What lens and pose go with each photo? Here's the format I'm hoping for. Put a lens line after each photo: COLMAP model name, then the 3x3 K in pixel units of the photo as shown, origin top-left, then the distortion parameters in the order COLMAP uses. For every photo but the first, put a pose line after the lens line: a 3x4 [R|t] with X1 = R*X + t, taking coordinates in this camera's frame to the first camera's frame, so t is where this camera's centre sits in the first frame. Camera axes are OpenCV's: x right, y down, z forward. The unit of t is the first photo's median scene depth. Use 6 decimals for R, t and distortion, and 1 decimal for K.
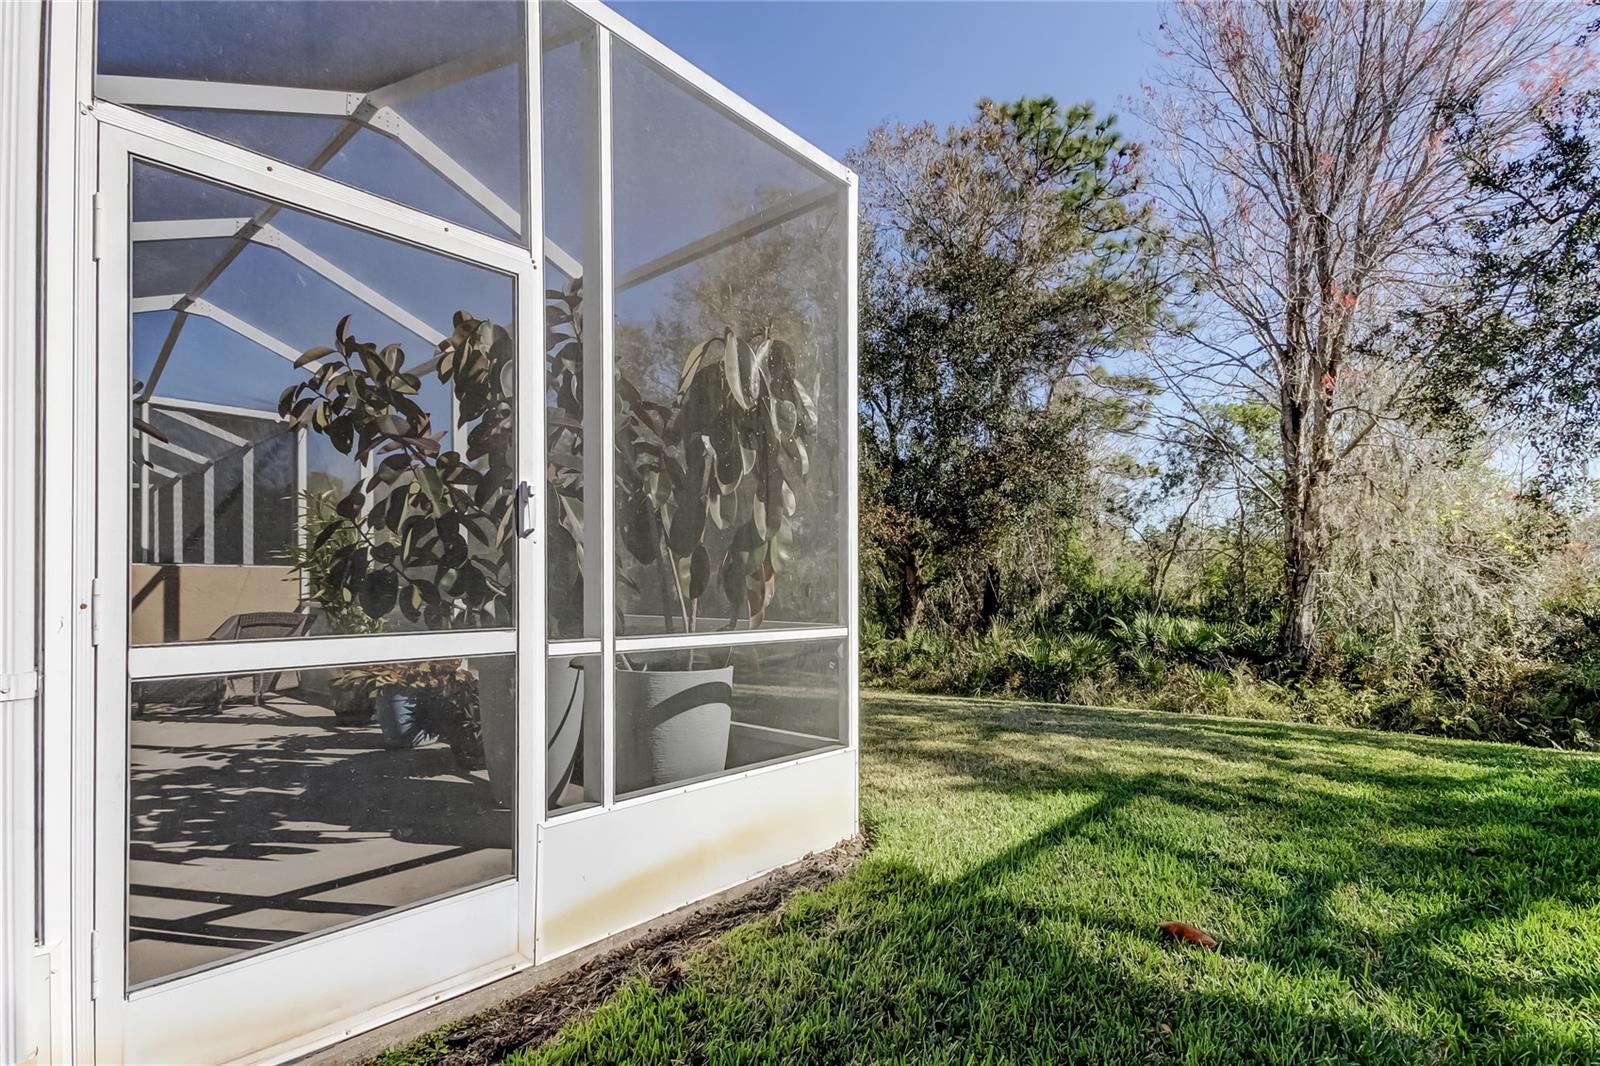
lens RADIAL K [[777.0, 0, 807.3], [0, 777.0, 581.8], [0, 0, 1]] dist [-0.000002, -0.000261]
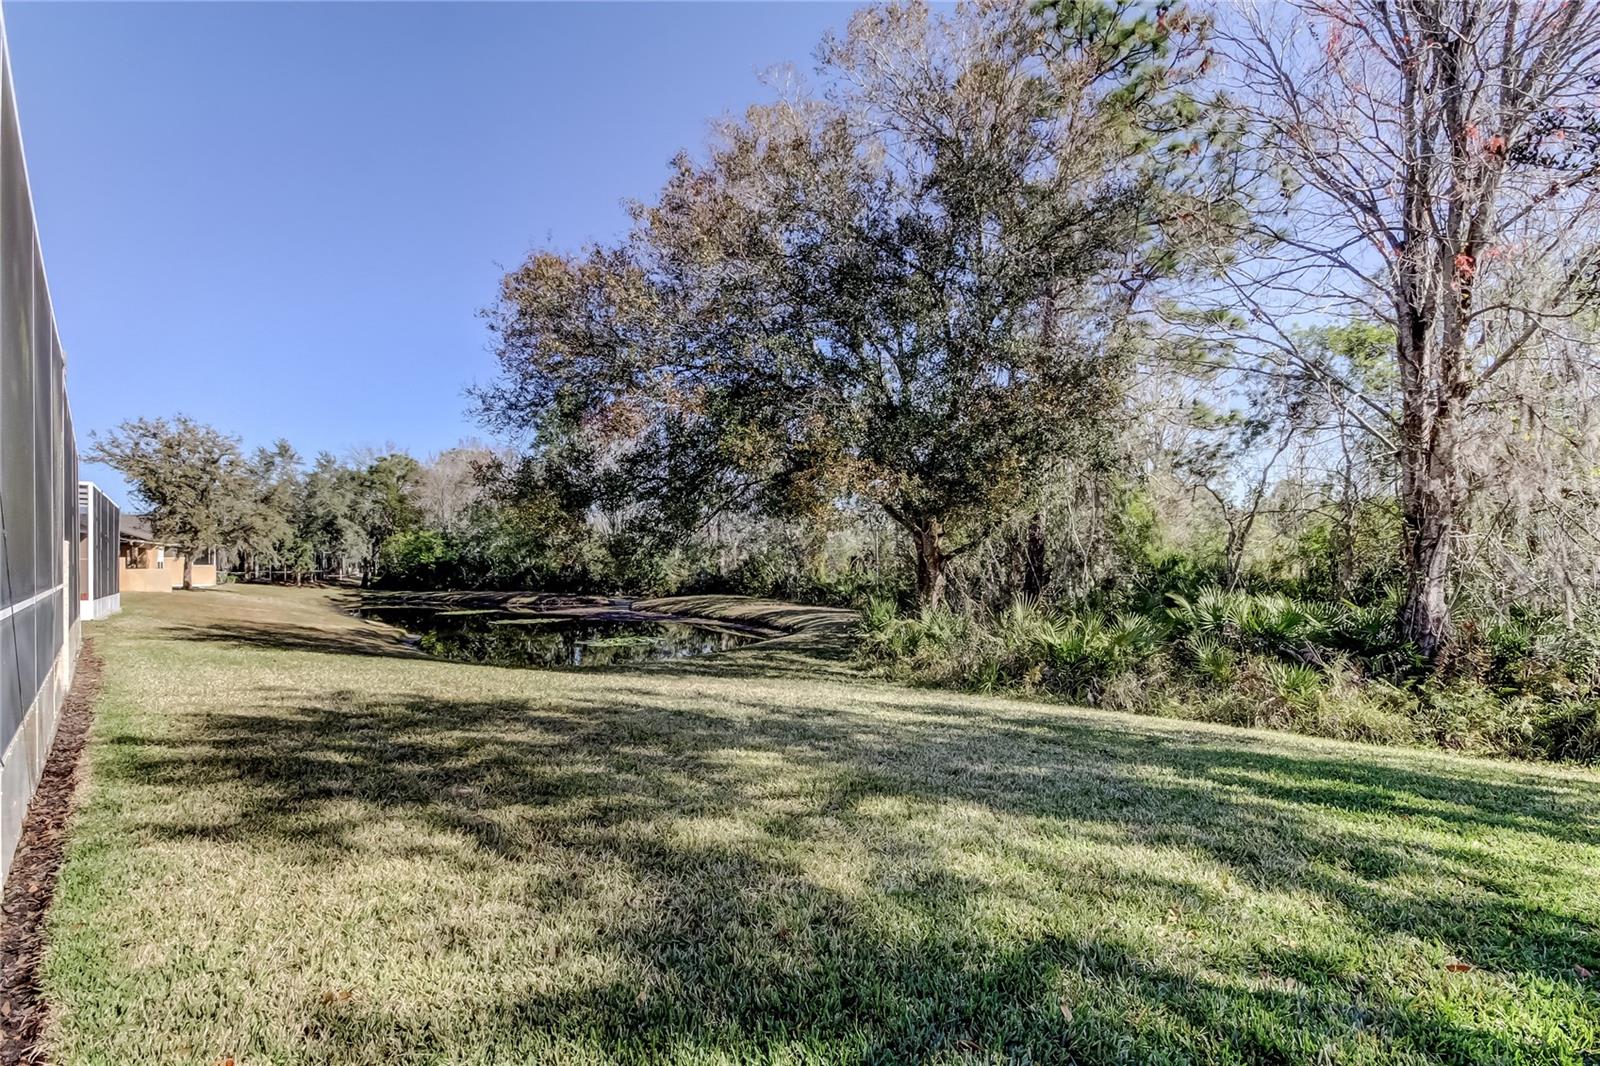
lens RADIAL K [[753.4, 0, 806.3], [0, 753.4, 557.8], [0, 0, 1]] dist [0.019344, -0.013409]
pose [[0.991727, -0.008334, -0.128093, 0.133887], [0.008489, 0.999964, 0.000668, 0.004392], [0.128083, -0.001750, 0.991762, 0.194977]]
